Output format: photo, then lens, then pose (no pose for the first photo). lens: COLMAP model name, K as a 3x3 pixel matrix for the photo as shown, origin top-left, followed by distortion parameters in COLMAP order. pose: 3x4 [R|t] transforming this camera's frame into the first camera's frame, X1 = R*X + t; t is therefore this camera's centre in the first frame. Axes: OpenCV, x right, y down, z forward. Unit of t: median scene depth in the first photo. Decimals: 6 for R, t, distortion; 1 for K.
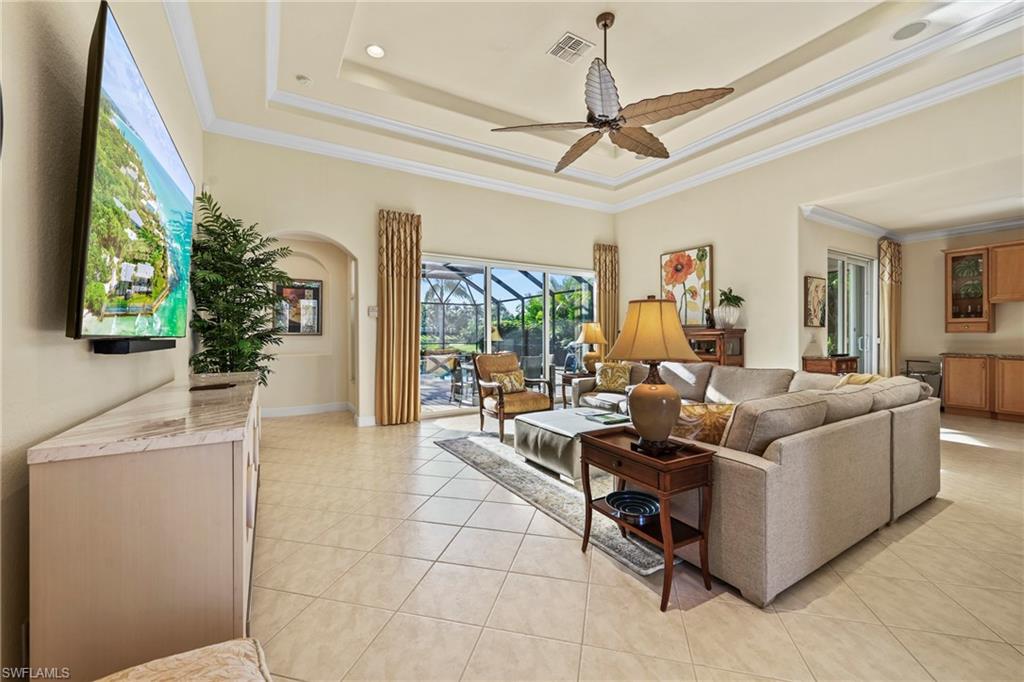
lens RADIAL K [[410.0, 0, 512.8], [0, 410.0, 337.1], [0, 0, 1]] dist [0.002730, 0.000243]
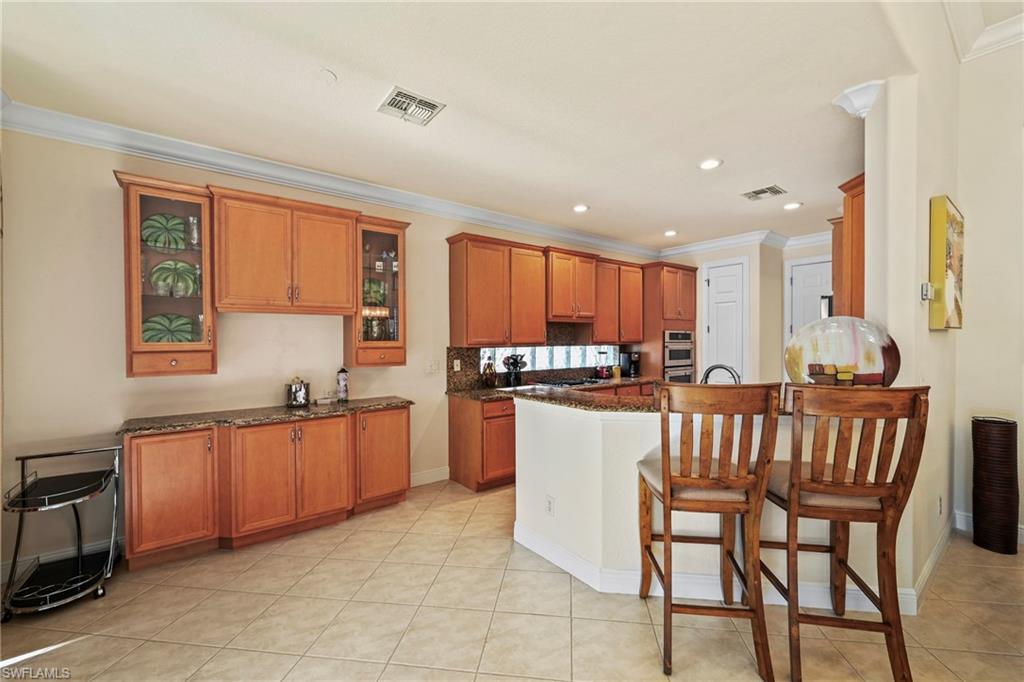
lens RADIAL K [[410.0, 0, 512.8], [0, 410.0, 337.1], [0, 0, 1]] dist [0.002730, 0.000243]
pose [[-0.120899, 0.007786, 0.992634, 0.652076], [0.014984, 0.999870, -0.006018, -0.044661], [-0.992552, 0.014146, -0.121000, 0.725970]]
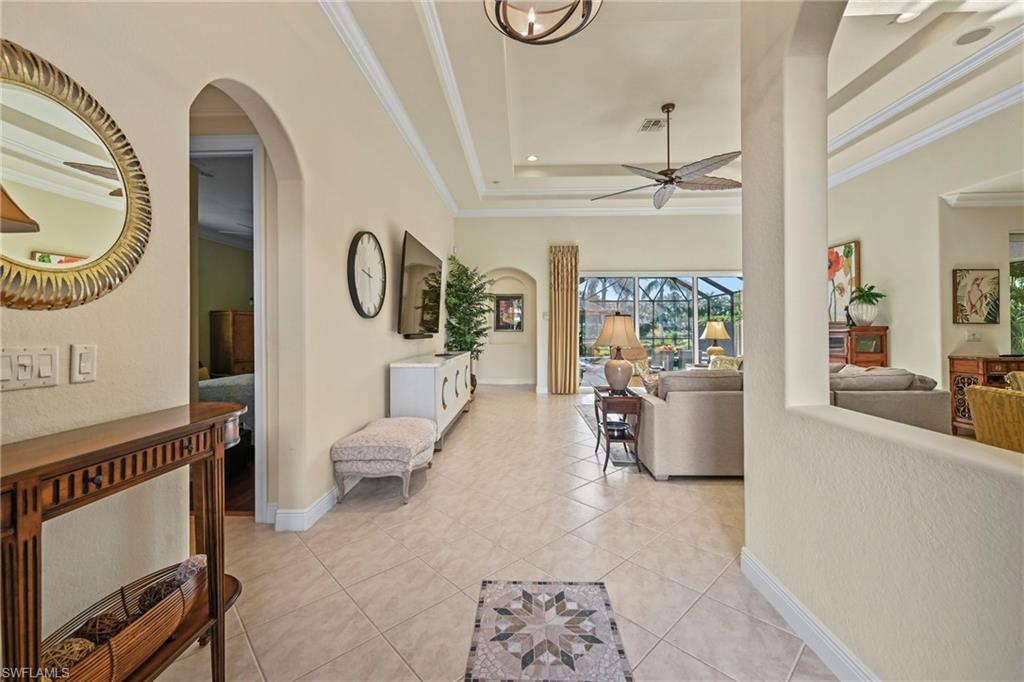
lens RADIAL K [[405.0, 0, 507.8], [0, 405.0, 331.5], [0, 0, 1]] dist [-0.001412, -0.000237]
pose [[0.838222, 0.002069, -0.545325, 0.332465], [-0.003295, 0.999994, -0.001272, -0.003322], [0.545319, 0.002863, 0.838224, -0.287642]]
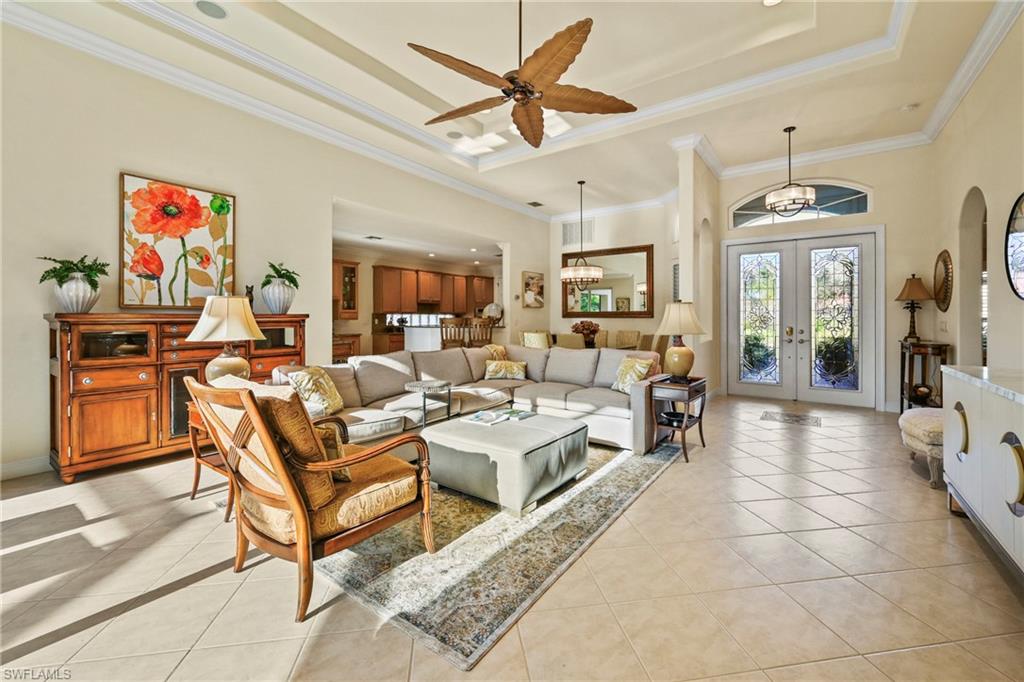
lens RADIAL K [[418.1, 0, 513.7], [0, 418.1, 316.7], [0, 0, 1]] dist [0.000476, -0.000026]
pose [[-0.397698, 0.007277, 0.917488, -0.408909], [0.010521, 0.999939, -0.003370, -0.007230], [-0.917456, 0.008313, -0.397750, 0.904160]]
